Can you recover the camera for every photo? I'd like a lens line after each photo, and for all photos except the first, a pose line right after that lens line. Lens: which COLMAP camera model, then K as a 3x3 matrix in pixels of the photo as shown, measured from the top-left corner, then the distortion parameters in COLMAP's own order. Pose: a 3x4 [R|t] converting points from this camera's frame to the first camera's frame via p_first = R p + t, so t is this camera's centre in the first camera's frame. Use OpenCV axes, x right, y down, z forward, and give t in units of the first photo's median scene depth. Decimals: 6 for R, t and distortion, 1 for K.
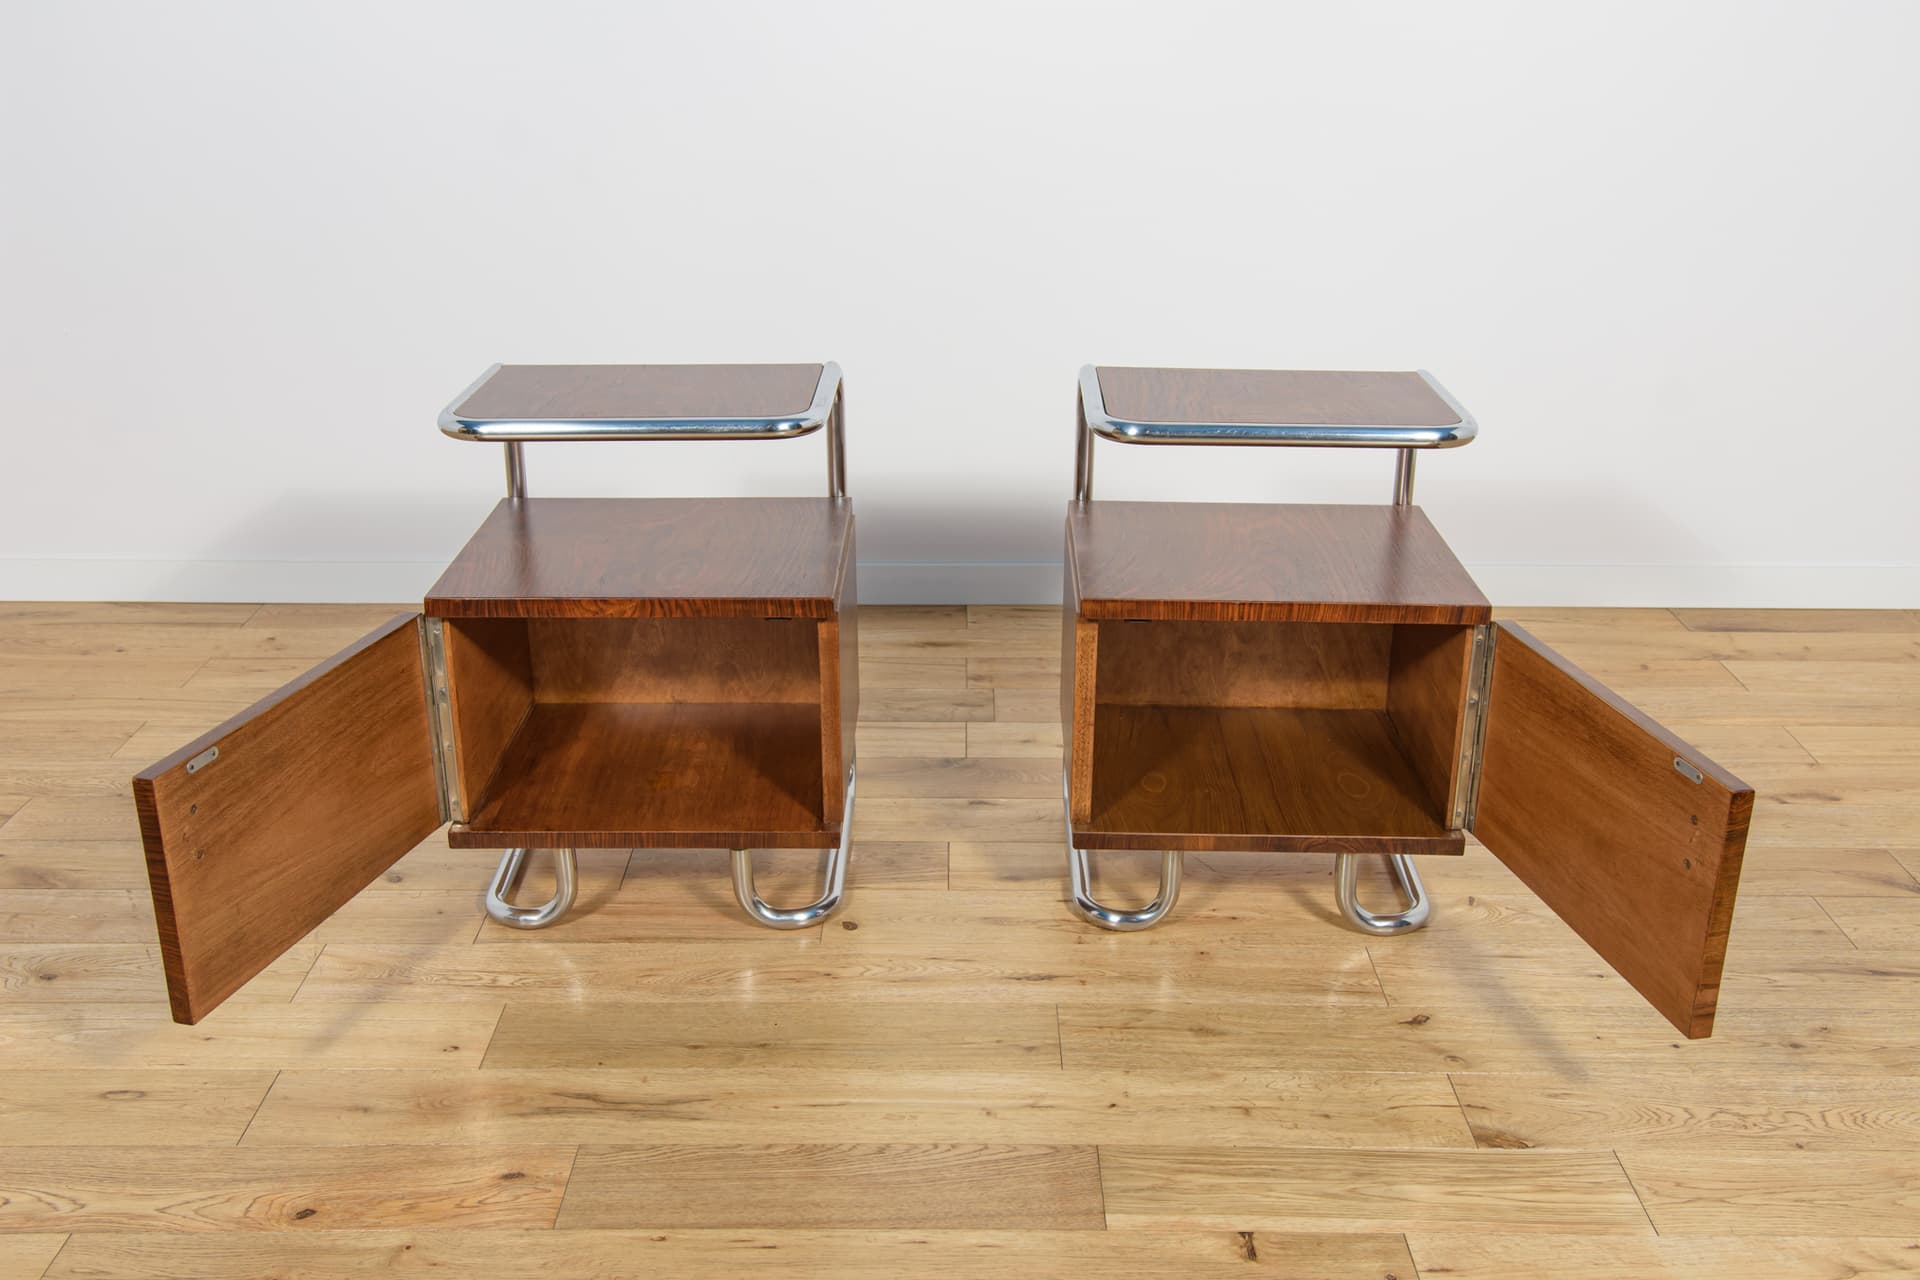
lens RADIAL K [[1933.8, 0, 960.0], [0, 1933.8, 640.0], [0, 0, 1]] dist [-0.019650, 0.029252]
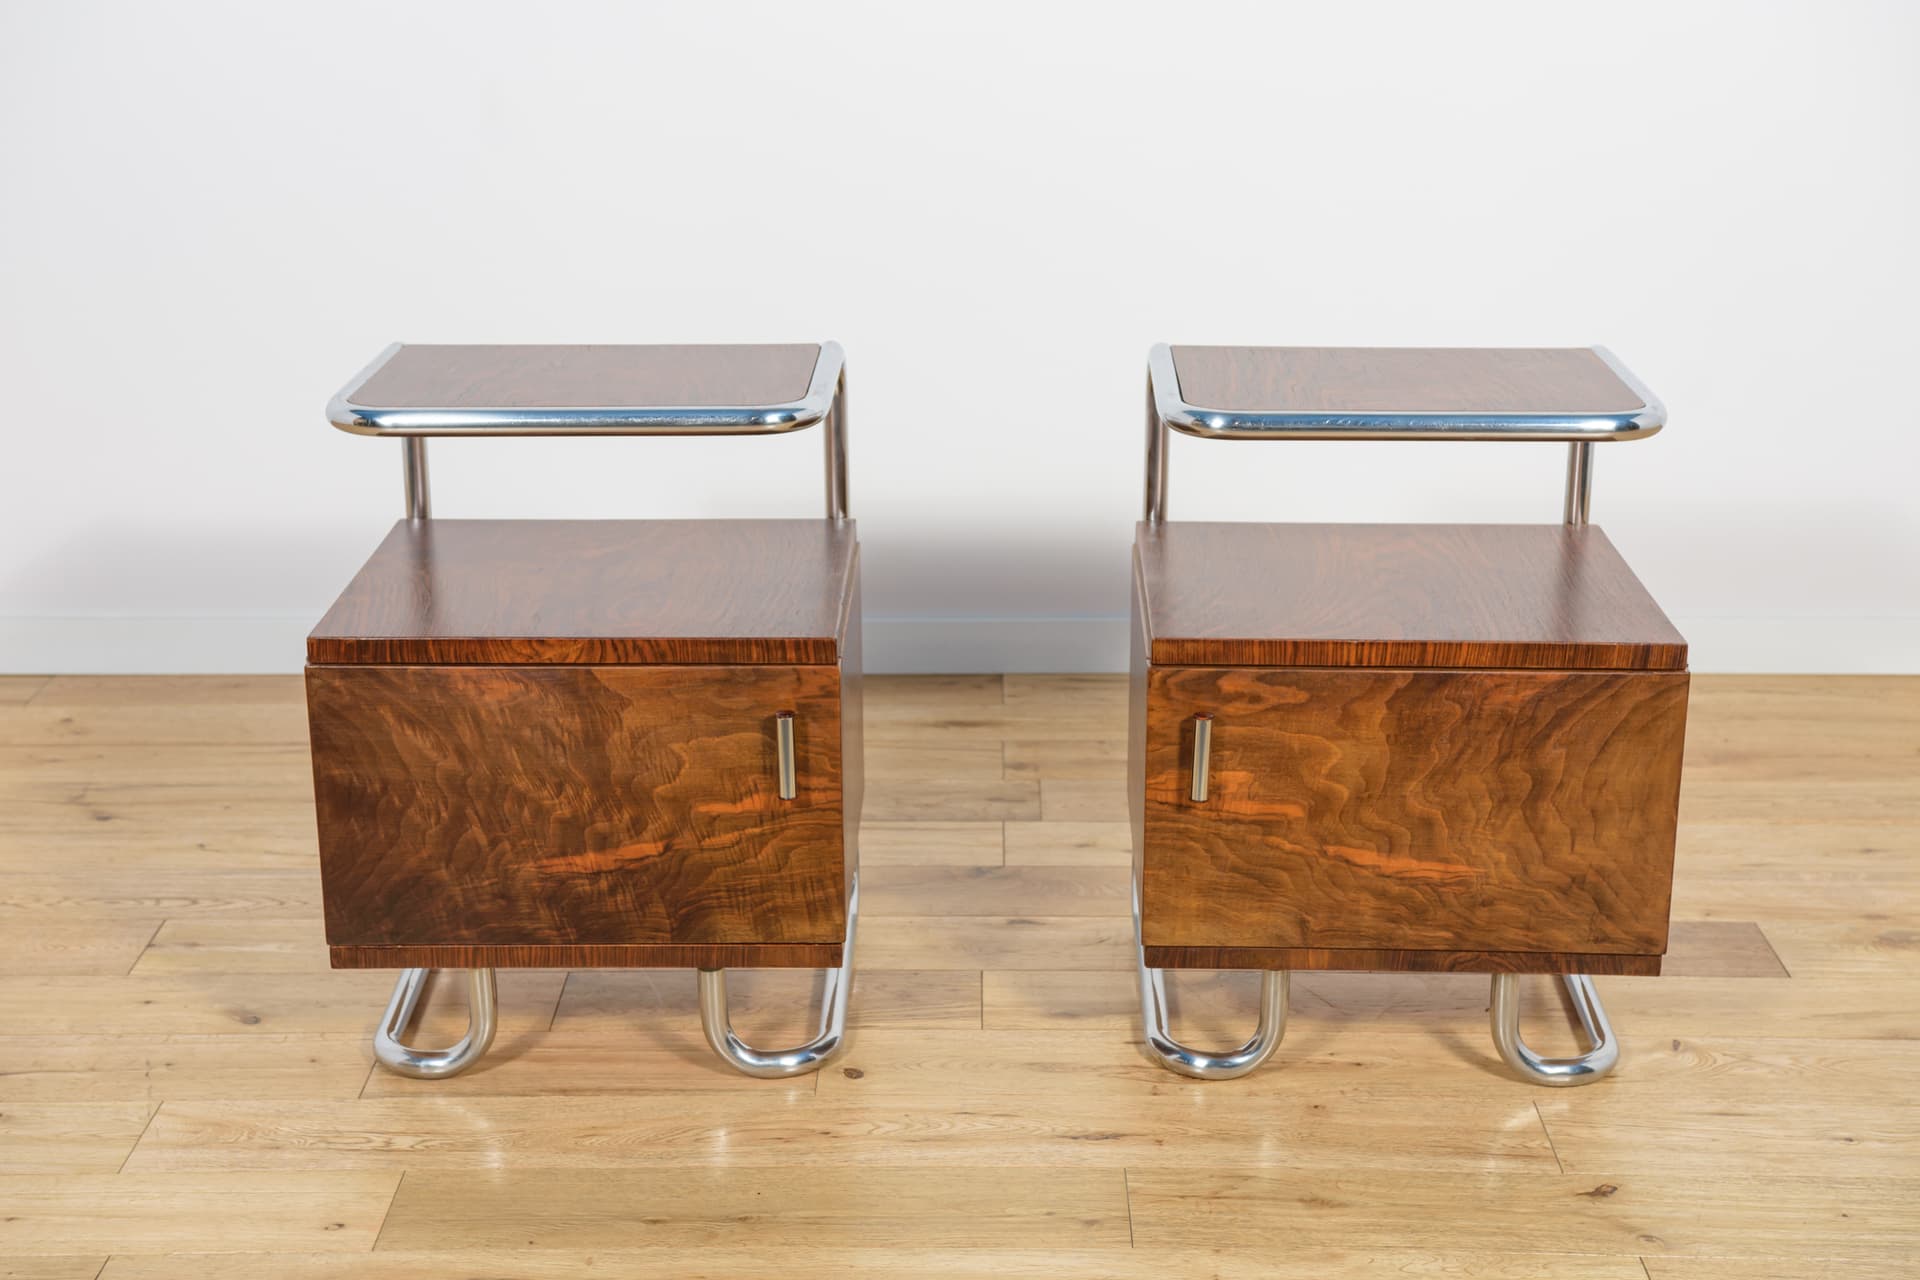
lens RADIAL K [[2769.7, 0, 960.0], [0, 2769.7, 640.0], [0, 0, 1]] dist [0.117747, -0.096478]
pose [[0.999942, -0.003492, -0.010153, -0.003423], [0.002995, 0.998818, -0.048524, 0.032549], [0.010311, 0.048491, 0.998770, -0.111345]]
